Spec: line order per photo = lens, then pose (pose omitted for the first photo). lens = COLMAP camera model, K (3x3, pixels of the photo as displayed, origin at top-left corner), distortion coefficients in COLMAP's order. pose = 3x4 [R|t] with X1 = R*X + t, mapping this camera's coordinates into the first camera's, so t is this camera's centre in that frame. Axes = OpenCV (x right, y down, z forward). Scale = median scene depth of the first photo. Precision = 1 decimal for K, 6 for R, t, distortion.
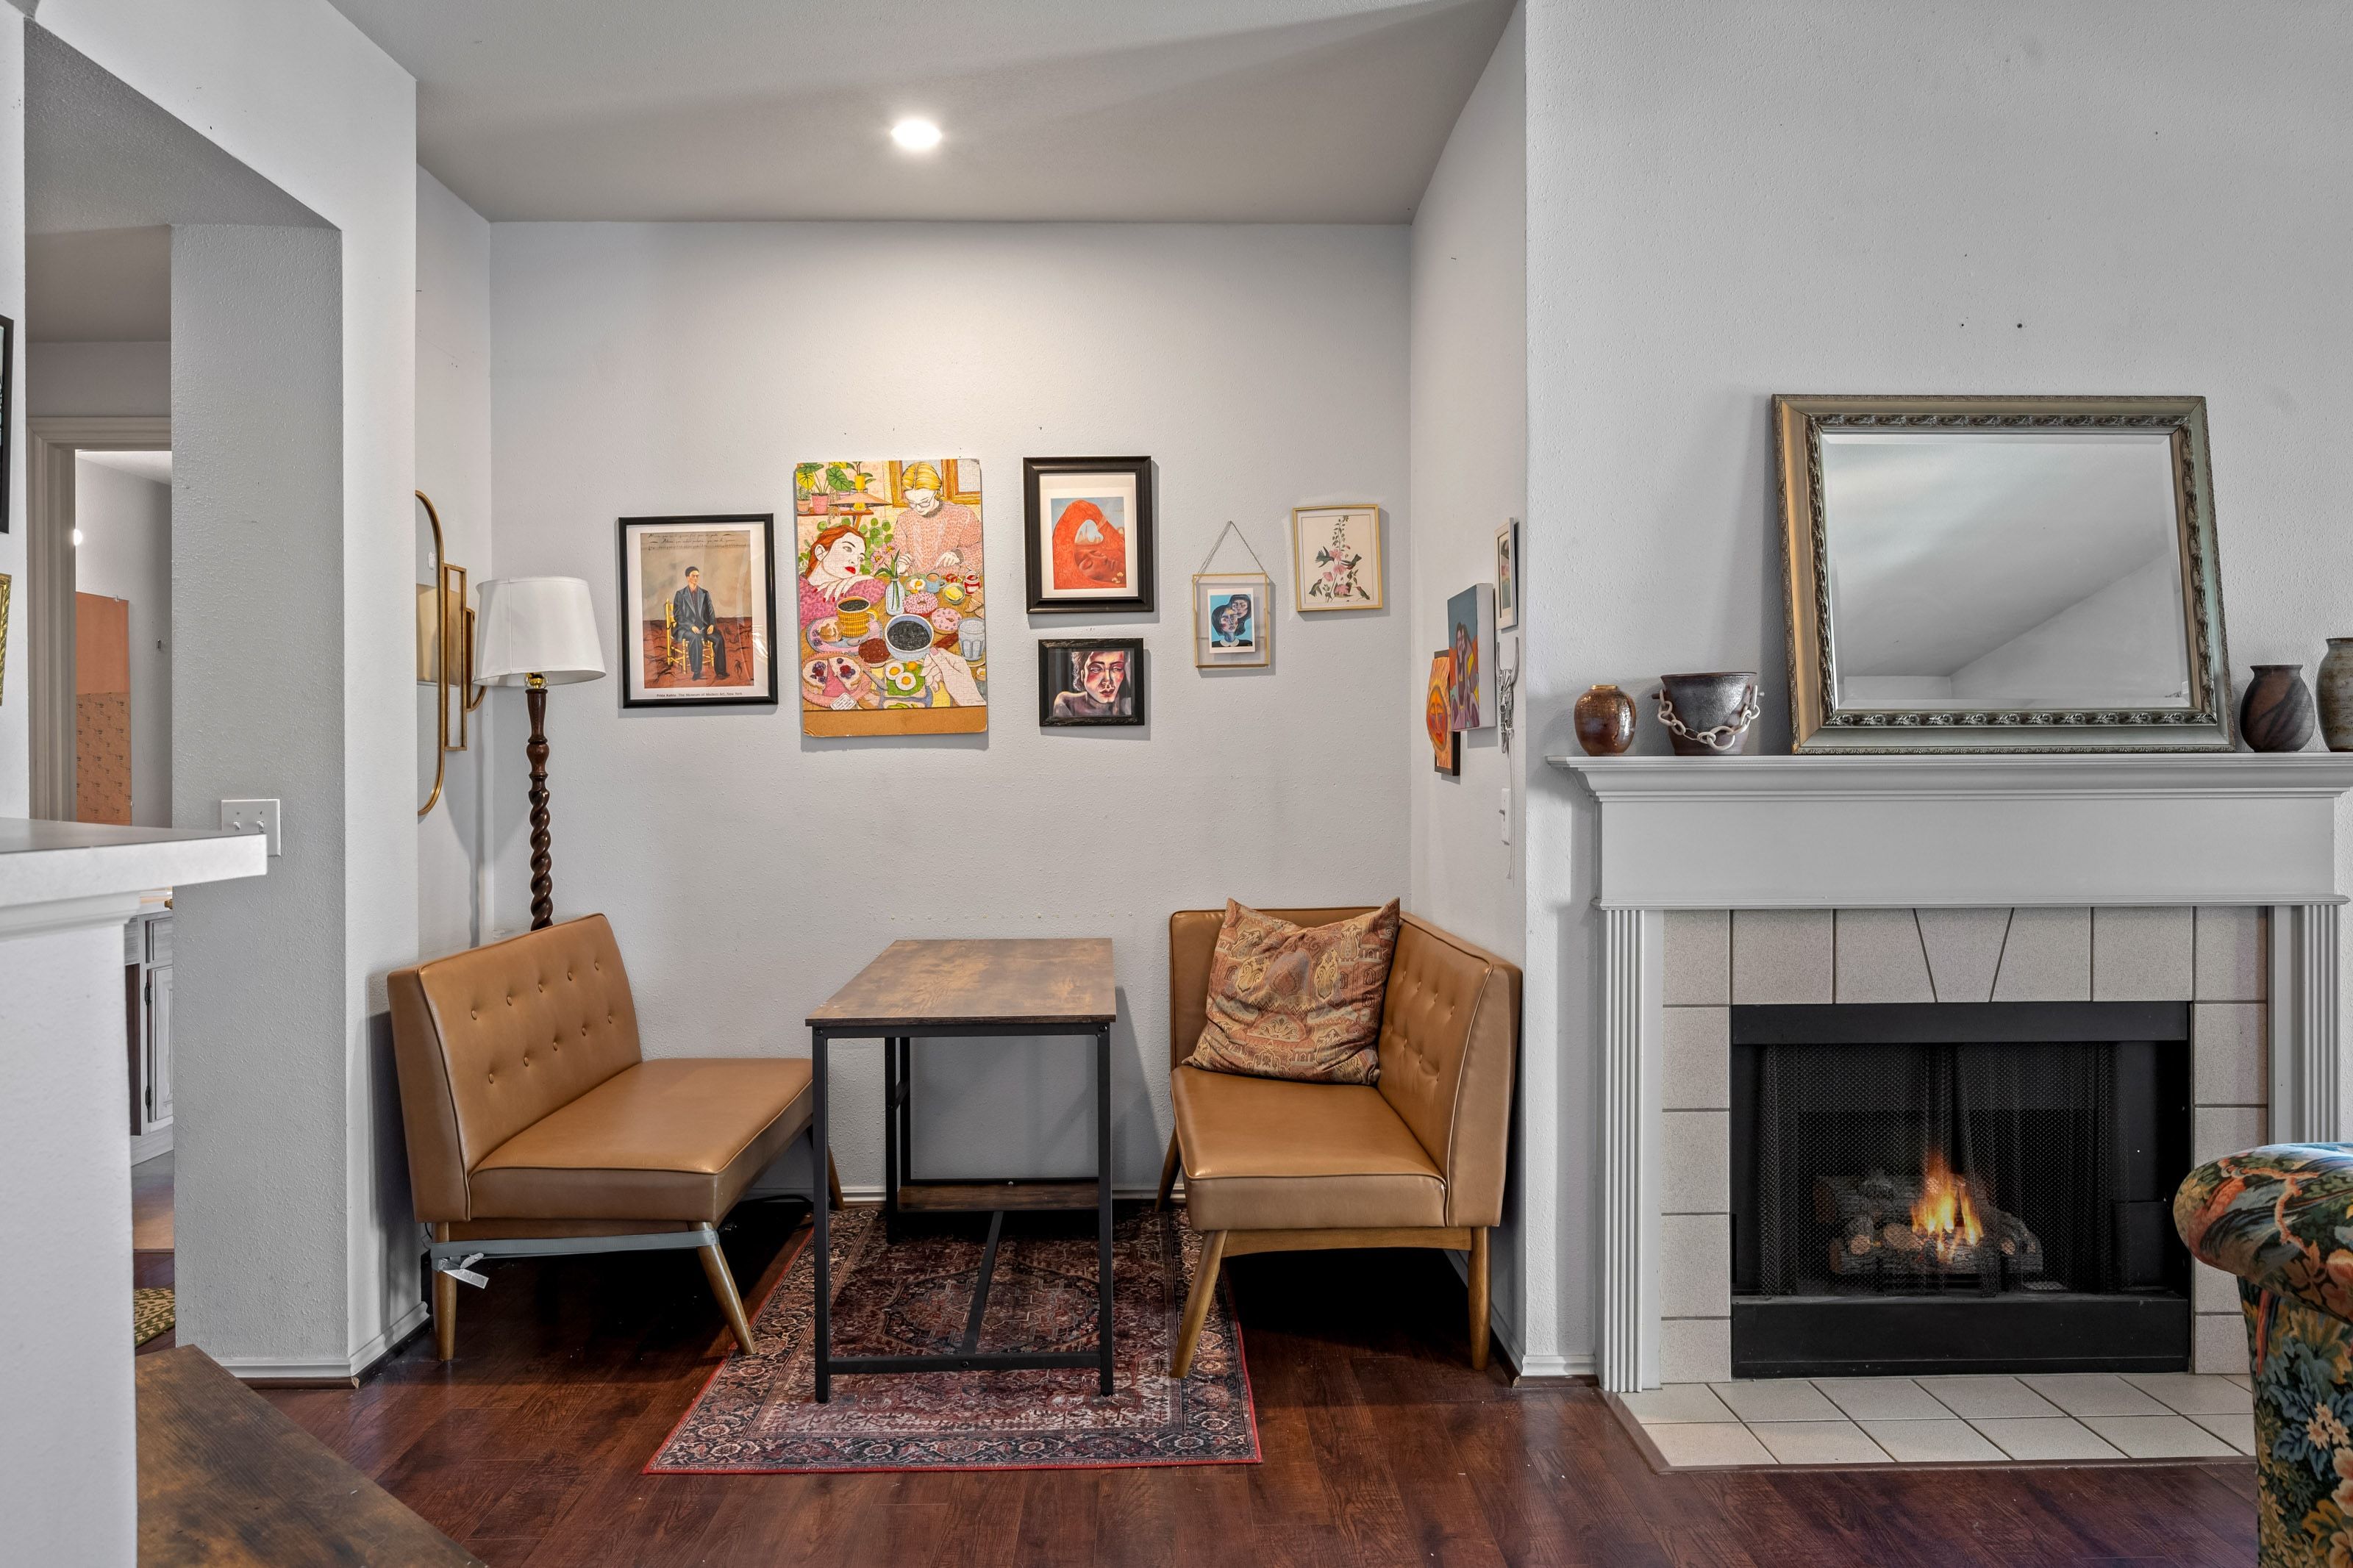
lens RADIAL K [[1628.8, 0, 1176.5], [0, 1628.8, 784.0], [0, 0, 1]] dist [-0.003599, -0.001900]
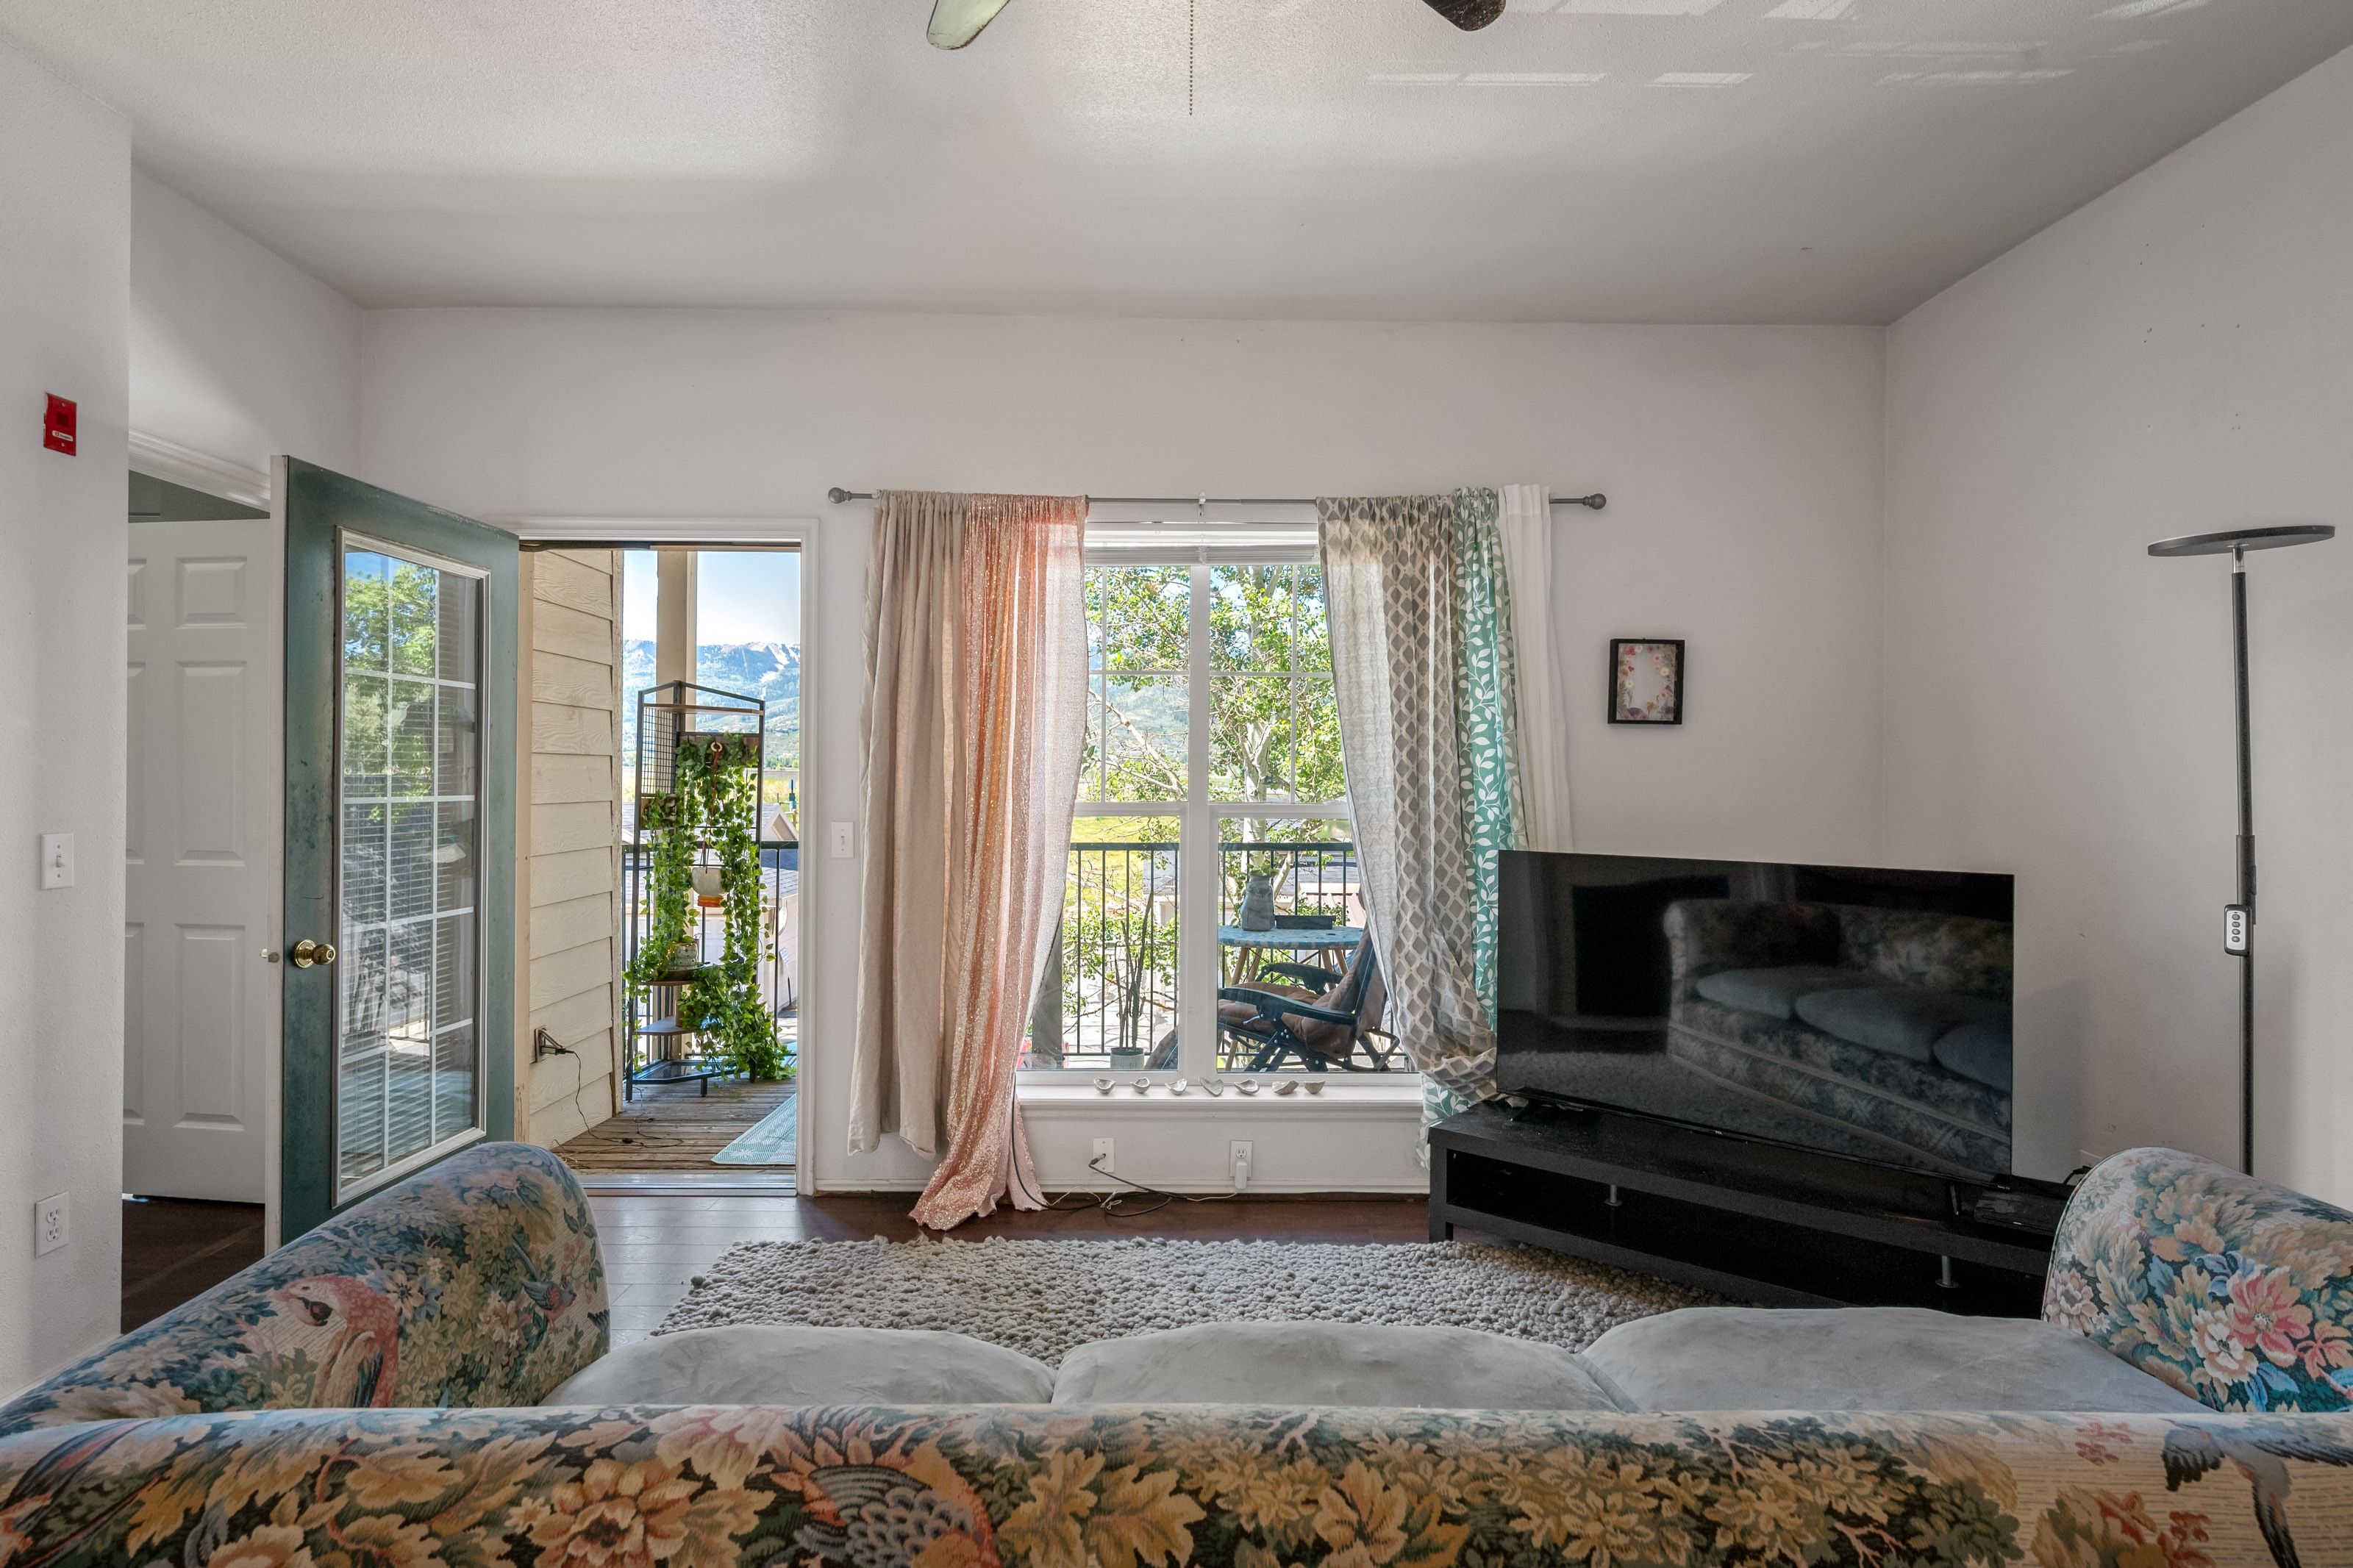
lens RADIAL K [[1178.5, 0, 1174.5], [0, 1178.5, 778.6], [0, 0, 1]] dist [-0.000549, -0.000627]
pose [[-0.002825, 0.009371, 0.999952, 0.091103], [-0.001265, 0.999955, -0.009375, -0.026456], [-0.999995, -0.001292, -0.002814, 0.238109]]
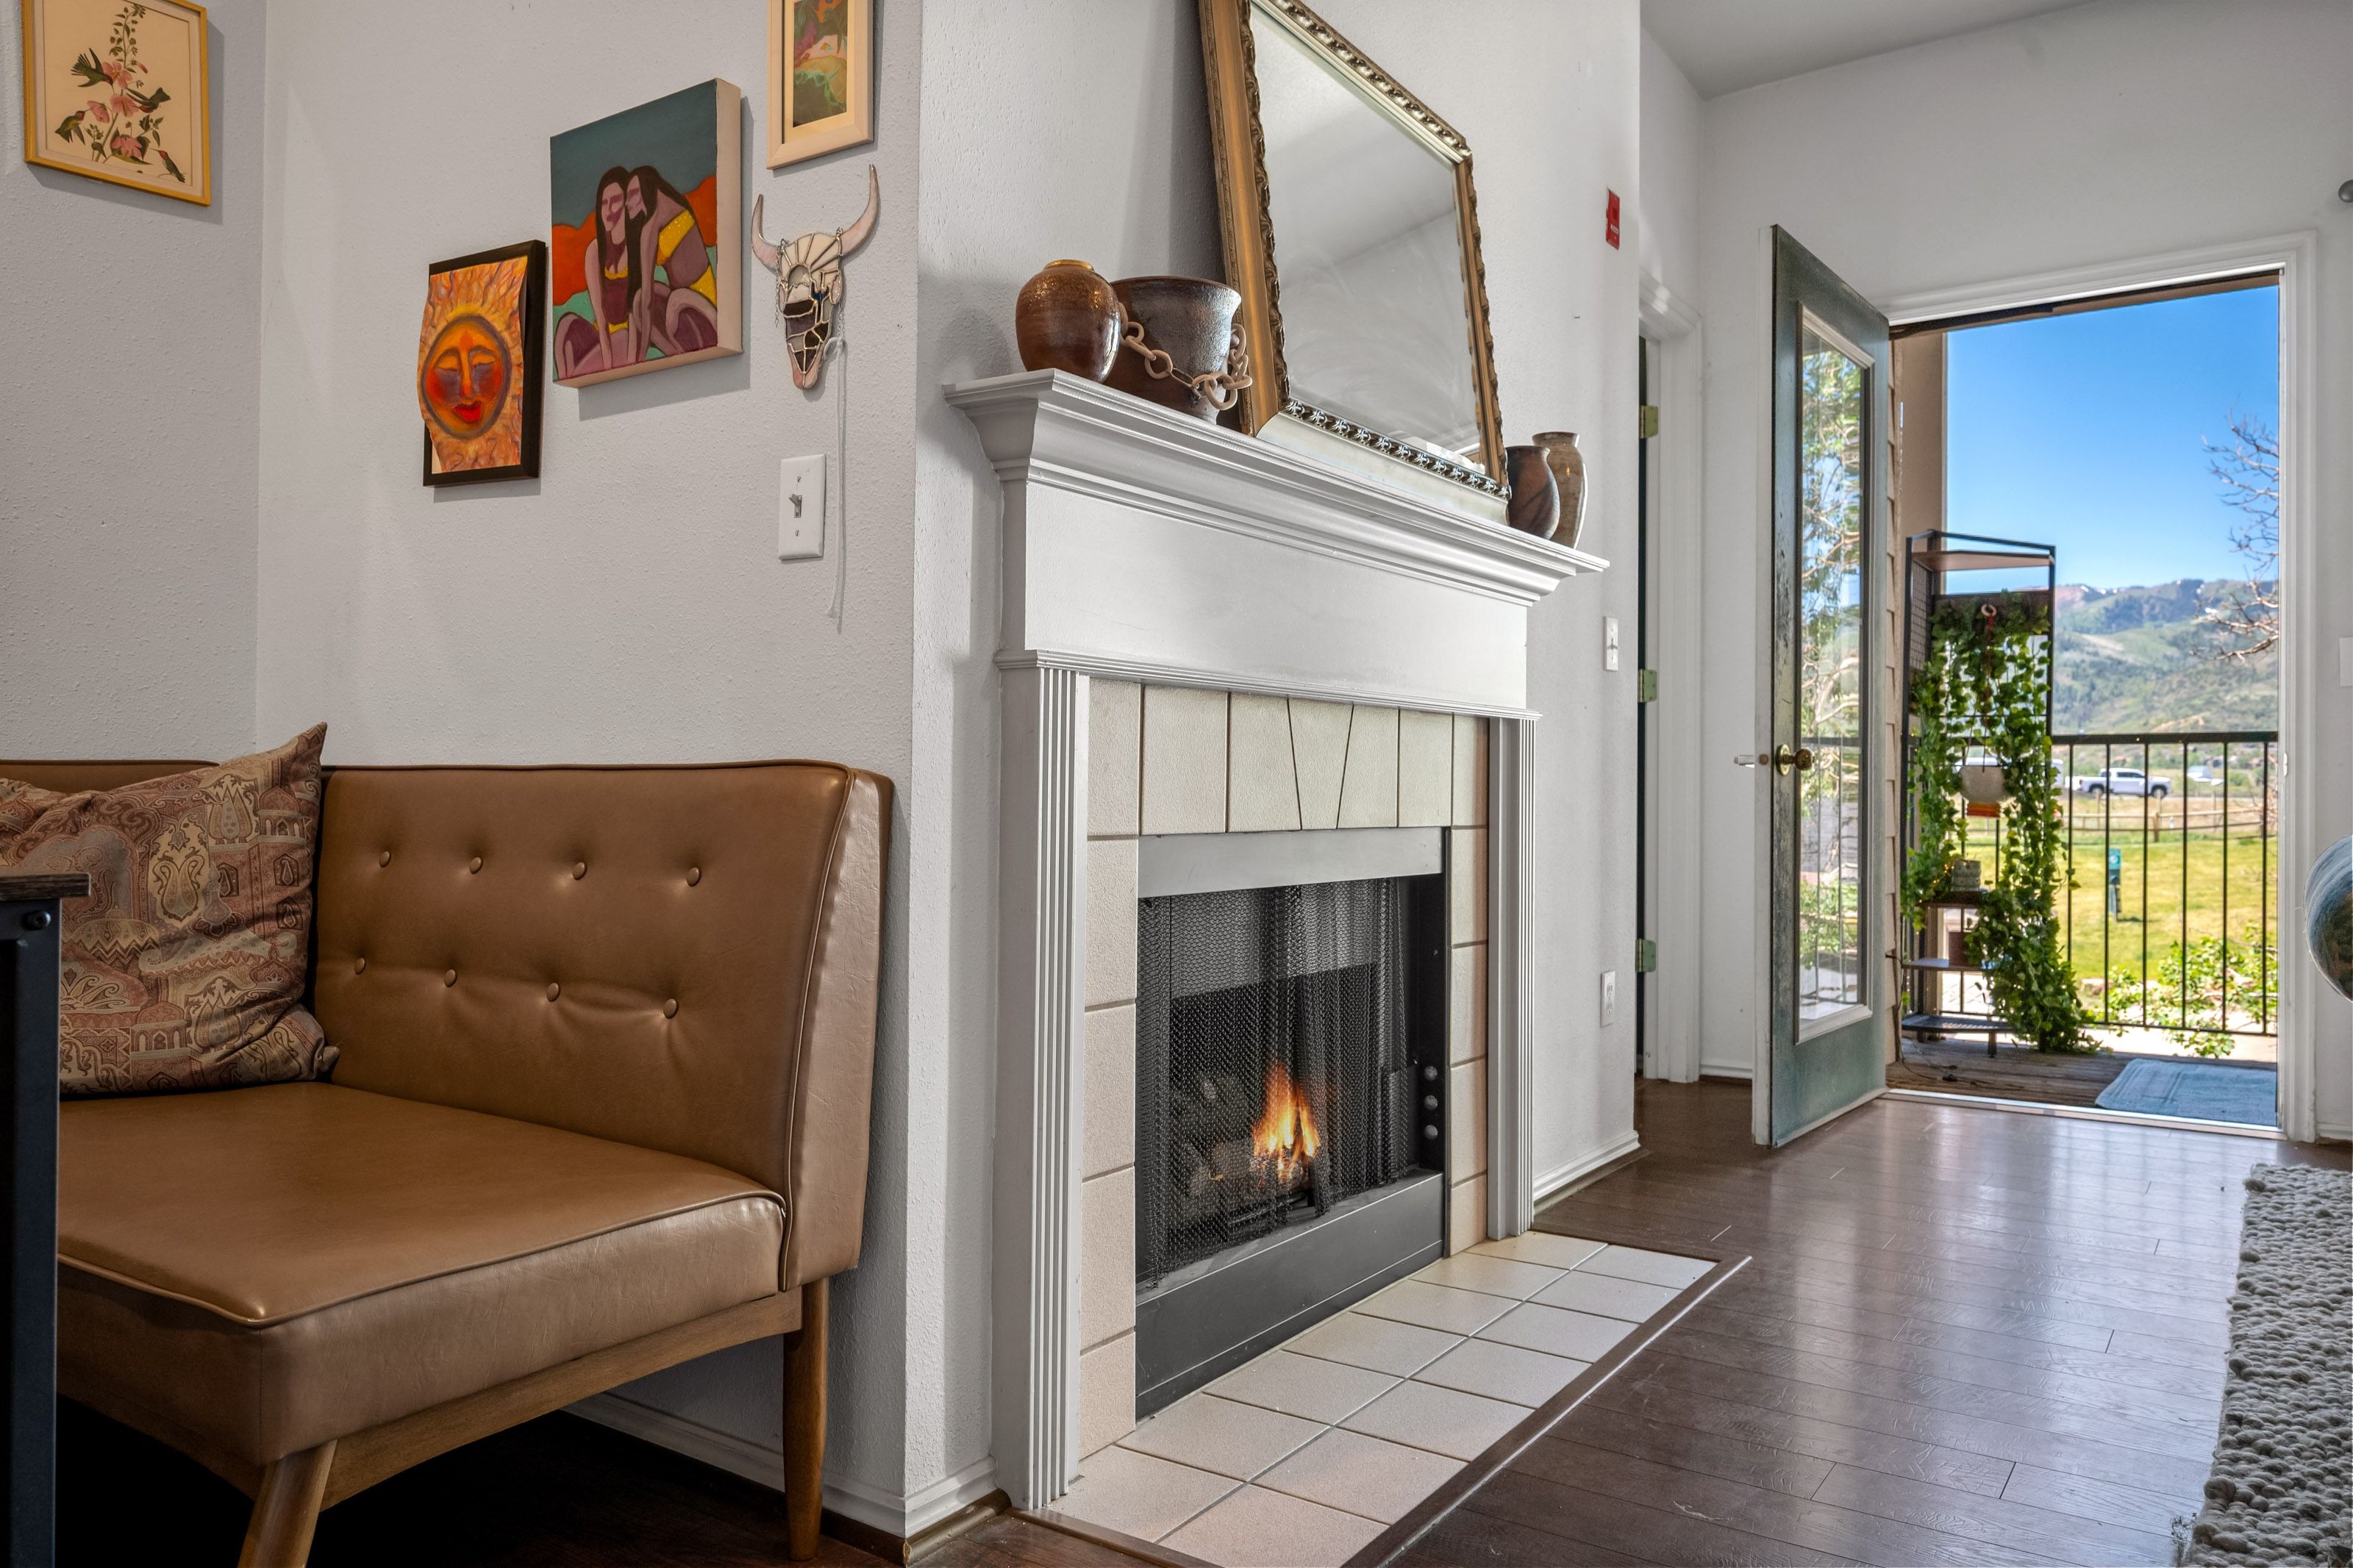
lens RADIAL K [[1628.8, 0, 1176.5], [0, 1628.8, 784.0], [0, 0, 1]] dist [-0.003599, -0.001900]
pose [[0.585265, 0.013122, 0.810736, -0.138425], [-0.006098, 0.999912, -0.011782, 0.101235], [-0.810819, 0.001951, 0.585293, 0.505476]]
